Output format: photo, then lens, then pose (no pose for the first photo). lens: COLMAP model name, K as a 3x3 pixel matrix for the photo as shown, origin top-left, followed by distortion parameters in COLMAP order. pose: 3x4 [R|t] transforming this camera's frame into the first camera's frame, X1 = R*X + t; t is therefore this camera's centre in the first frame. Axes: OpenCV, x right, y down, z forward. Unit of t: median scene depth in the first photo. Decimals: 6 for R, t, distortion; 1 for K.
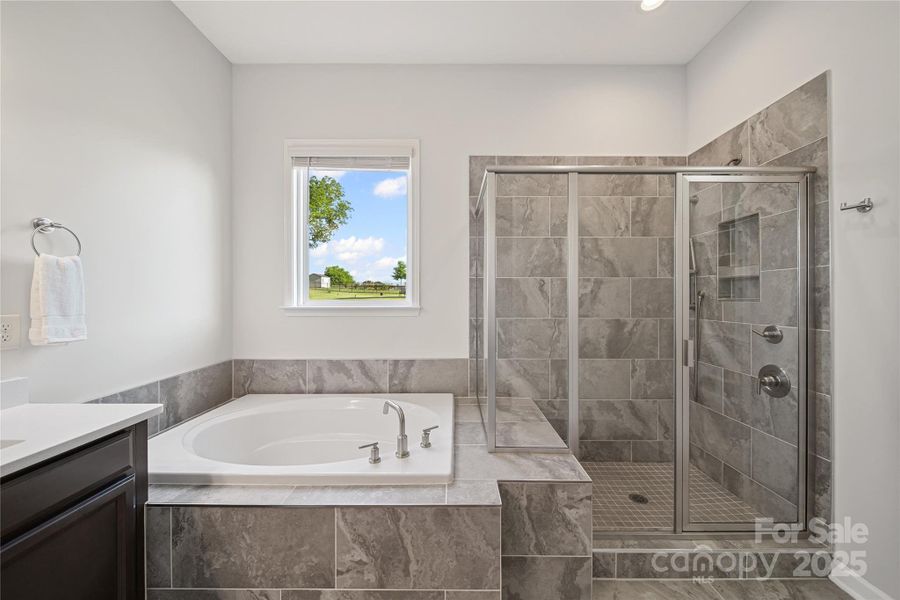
lens RADIAL K [[320.7, 0, 451.5], [0, 320.7, 298.3], [0, 0, 1]] dist [-0.006728, -0.001046]
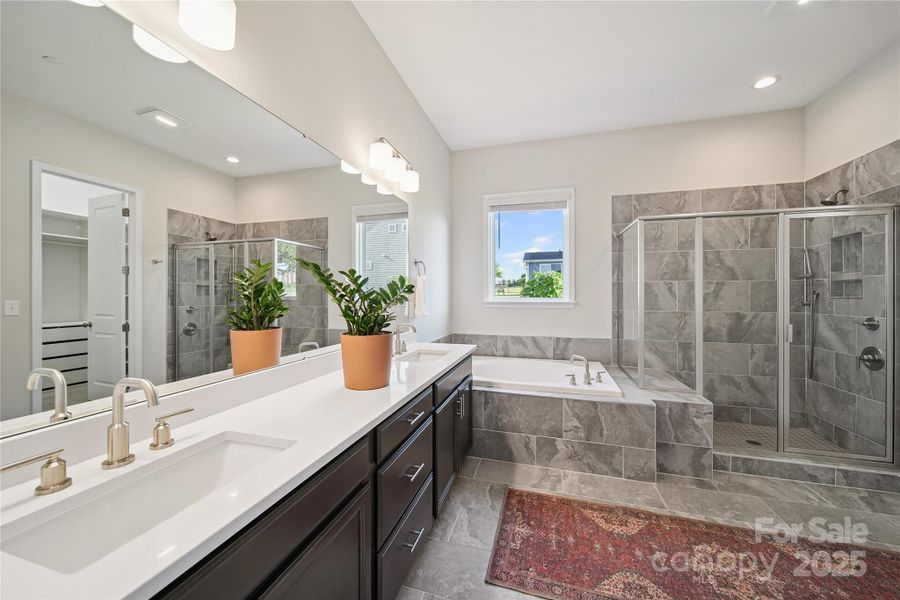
lens RADIAL K [[320.7, 0, 451.3], [0, 320.7, 294.8], [0, 0, 1]] dist [-0.006728, -0.001046]
pose [[0.960351, 0.002236, -0.278785, -0.259448], [-0.003838, 0.999979, -0.005201, 0.004412], [0.278768, 0.006065, 0.960339, -0.623366]]
